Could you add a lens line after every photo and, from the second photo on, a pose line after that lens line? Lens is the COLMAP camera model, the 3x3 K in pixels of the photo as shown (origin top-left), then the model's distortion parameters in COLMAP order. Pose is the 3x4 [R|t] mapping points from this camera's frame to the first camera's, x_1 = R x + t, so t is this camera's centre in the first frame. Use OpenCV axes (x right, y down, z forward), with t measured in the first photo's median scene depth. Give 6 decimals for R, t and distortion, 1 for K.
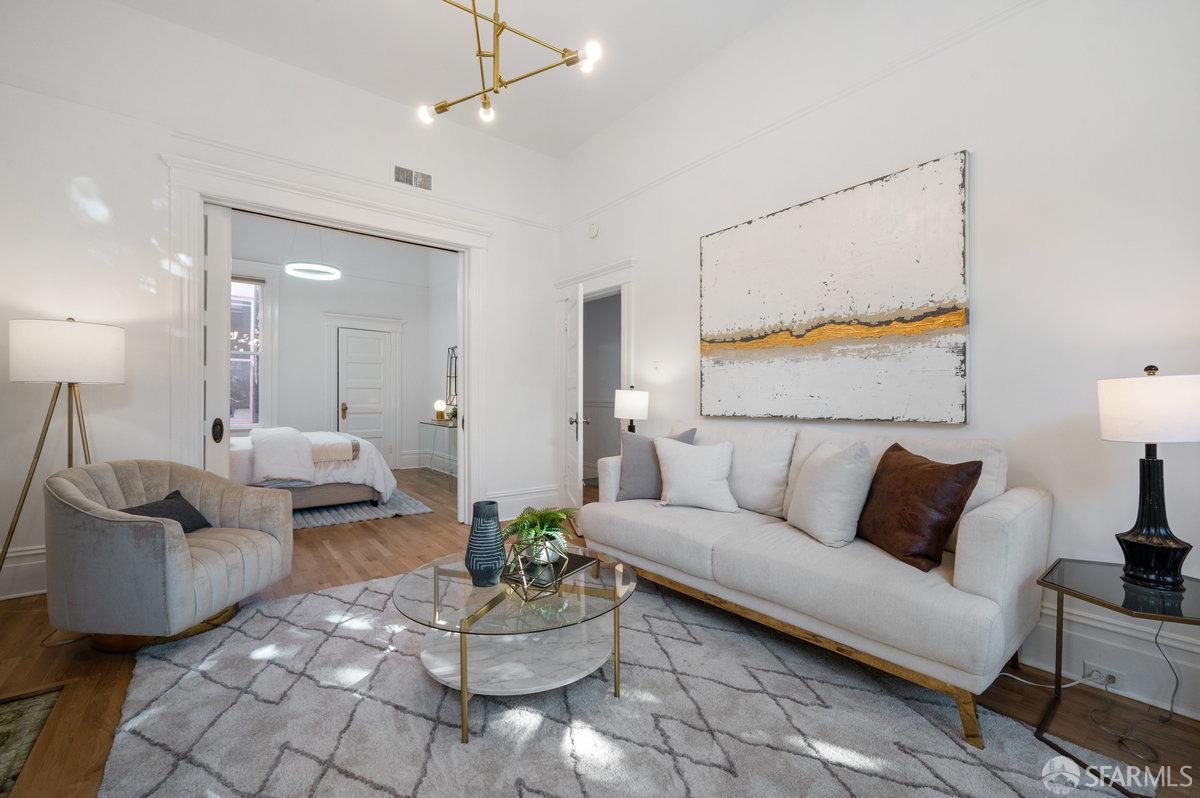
lens RADIAL K [[514.3, 0, 609.3], [0, 514.3, 402.3], [0, 0, 1]] dist [-0.004378, -0.000802]
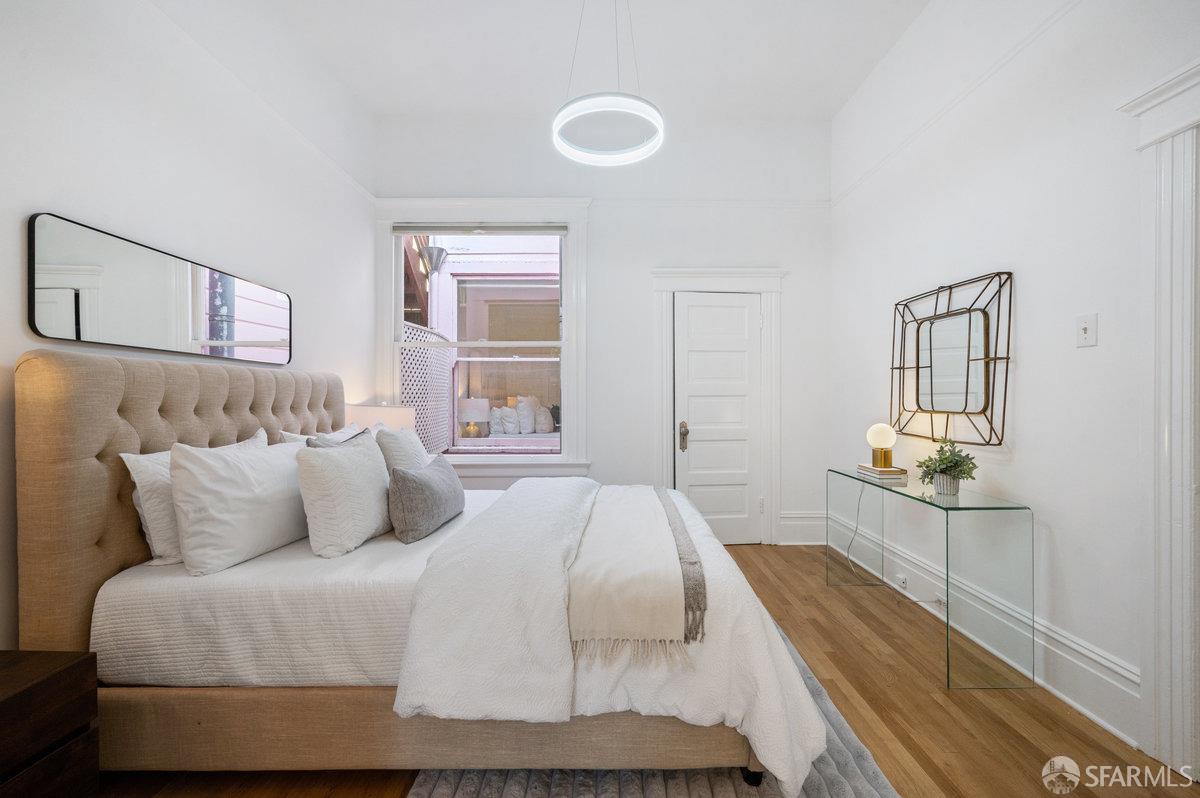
lens RADIAL K [[514.3, 0, 603.8], [0, 514.3, 397.2], [0, 0, 1]] dist [-0.004378, -0.000802]
pose [[0.791990, -0.011242, -0.610430, -0.475433], [0.002076, 0.999874, -0.015721, -0.036158], [0.610530, 0.011183, 0.791914, 0.986894]]
